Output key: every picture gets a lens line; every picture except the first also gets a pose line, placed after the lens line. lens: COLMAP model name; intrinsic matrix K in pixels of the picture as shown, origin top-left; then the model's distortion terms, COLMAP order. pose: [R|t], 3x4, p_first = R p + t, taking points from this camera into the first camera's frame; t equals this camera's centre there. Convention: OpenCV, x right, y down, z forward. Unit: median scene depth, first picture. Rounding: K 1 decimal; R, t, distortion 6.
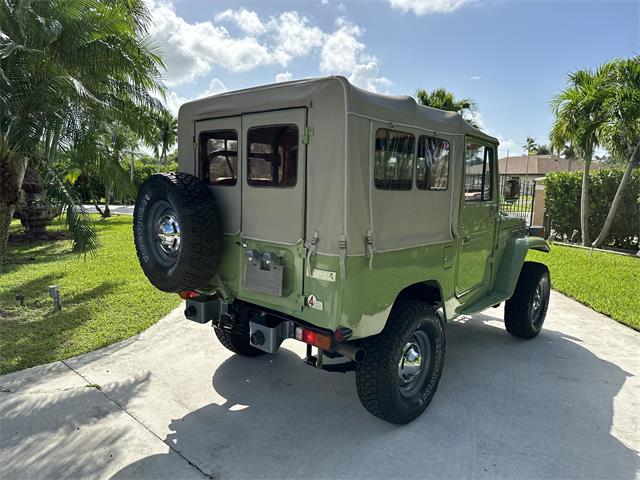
lens RADIAL K [[458.9, 0, 320.0], [0, 458.9, 240.4], [0, 0, 1]] dist [0.005338, -0.003969]
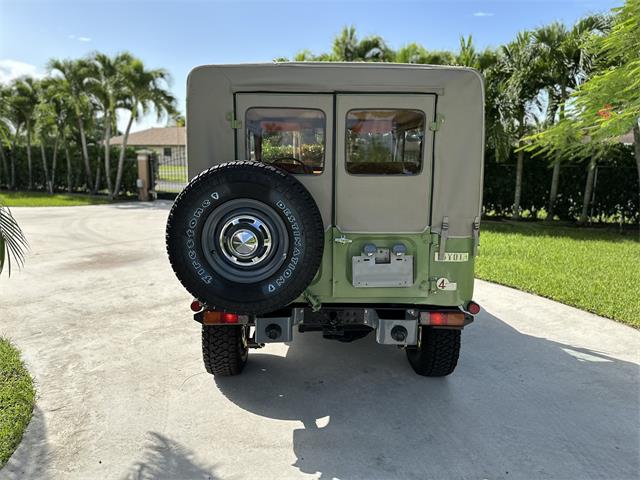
lens RADIAL K [[458.9, 0, 320.0], [0, 458.9, 240.4], [0, 0, 1]] dist [0.005338, -0.003969]
pose [[0.726009, -0.140278, 0.673226, -0.739840], [0.097796, 0.990085, 0.100837, -0.079839], [-0.680696, -0.007370, 0.732529, 0.347481]]
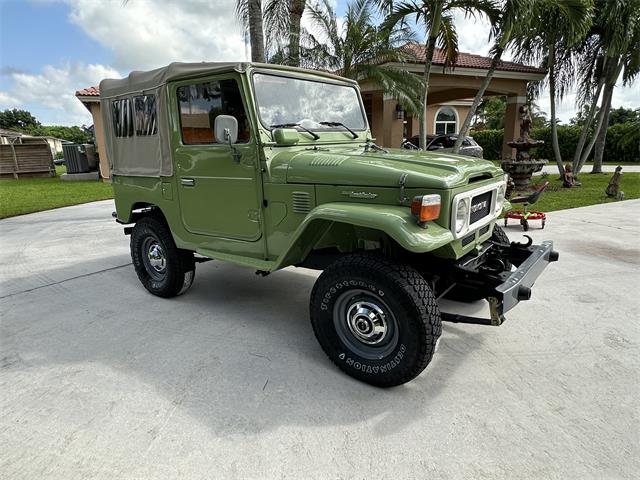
lens RADIAL K [[394.1, 0, 317.1], [0, 394.1, 241.6], [0, 0, 1]] dist [-0.001537, 0.001610]
pose [[0.059585, 0.208263, -0.976256, 1.412983], [-0.099725, 0.974343, 0.201768, -0.086671], [0.993229, 0.085335, 0.078825, 1.382347]]
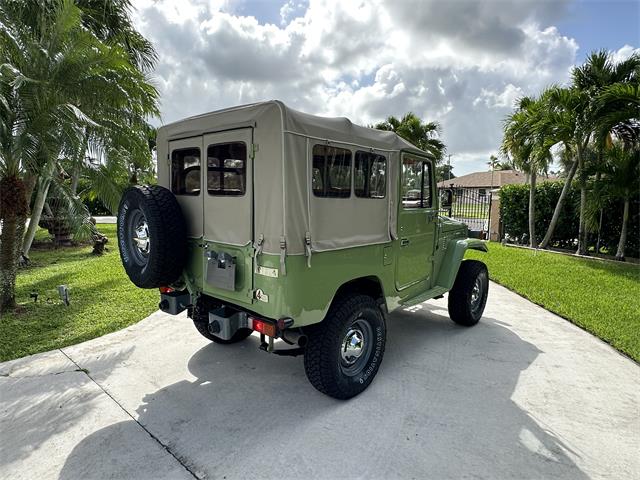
lens RADIAL K [[394.1, 0, 317.1], [0, 394.1, 241.6], [0, 0, 1]] dist [-0.001537, 0.001610]
pose [[0.999946, -0.009447, 0.004362, 0.101370], [0.009485, 0.999916, -0.008857, 0.007751], [-0.004278, 0.008898, 0.999951, 0.004924]]
